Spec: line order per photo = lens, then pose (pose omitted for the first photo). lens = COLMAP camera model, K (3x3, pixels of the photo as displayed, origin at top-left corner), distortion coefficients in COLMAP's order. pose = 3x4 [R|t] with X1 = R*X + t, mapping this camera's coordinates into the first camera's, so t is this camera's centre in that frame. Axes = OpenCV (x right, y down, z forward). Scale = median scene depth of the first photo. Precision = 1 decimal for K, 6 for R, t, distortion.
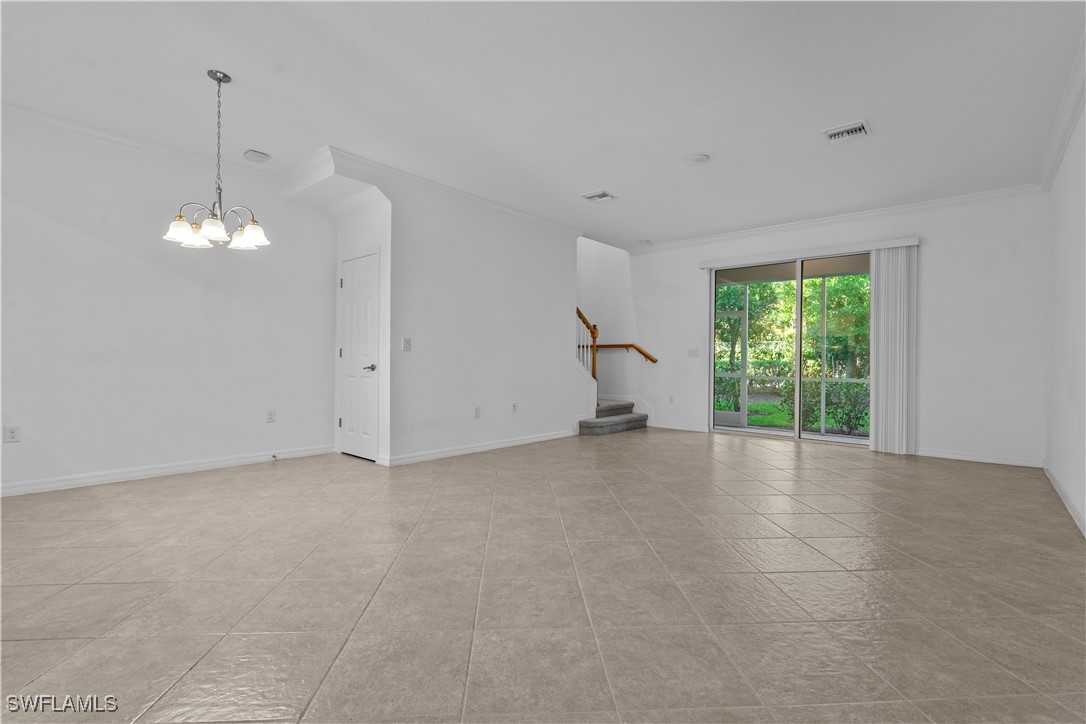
lens RADIAL K [[497.7, 0, 543.0], [0, 497.7, 362.6], [0, 0, 1]] dist [0.000378, 0.000231]
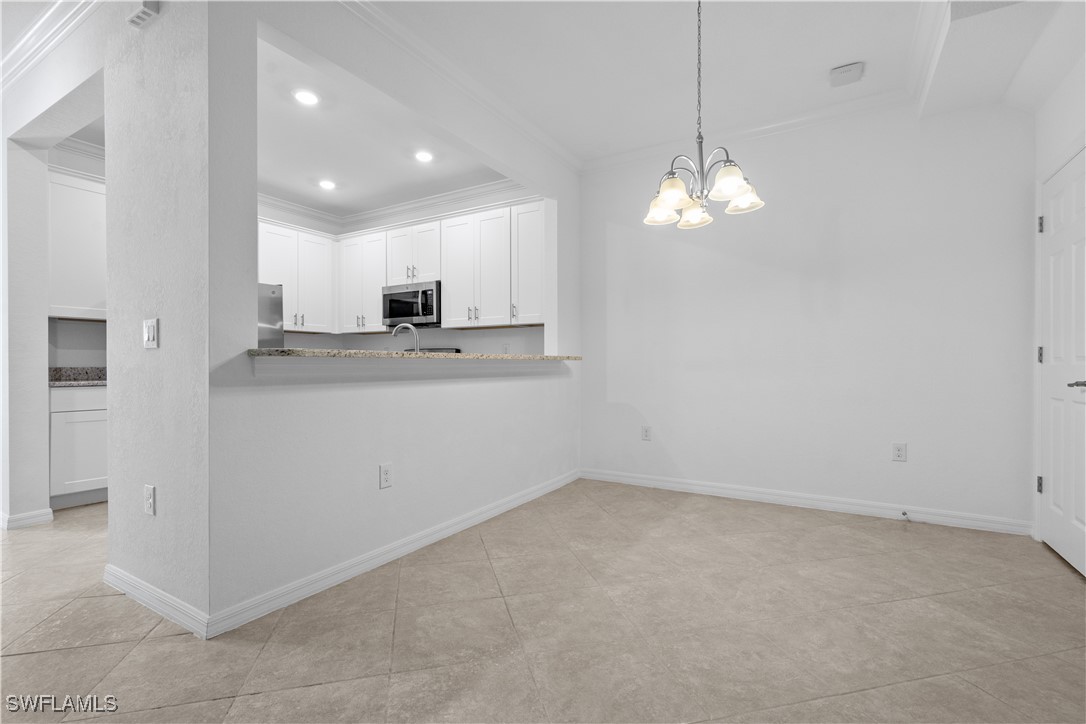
lens RADIAL K [[497.7, 0, 543.4], [0, 497.7, 365.8], [0, 0, 1]] dist [0.000378, 0.000231]
pose [[0.189322, -0.007666, -0.981885, 0.020866], [-0.000929, 0.999968, -0.007987, -0.002587], [0.981915, 0.002424, 0.189309, 0.407925]]
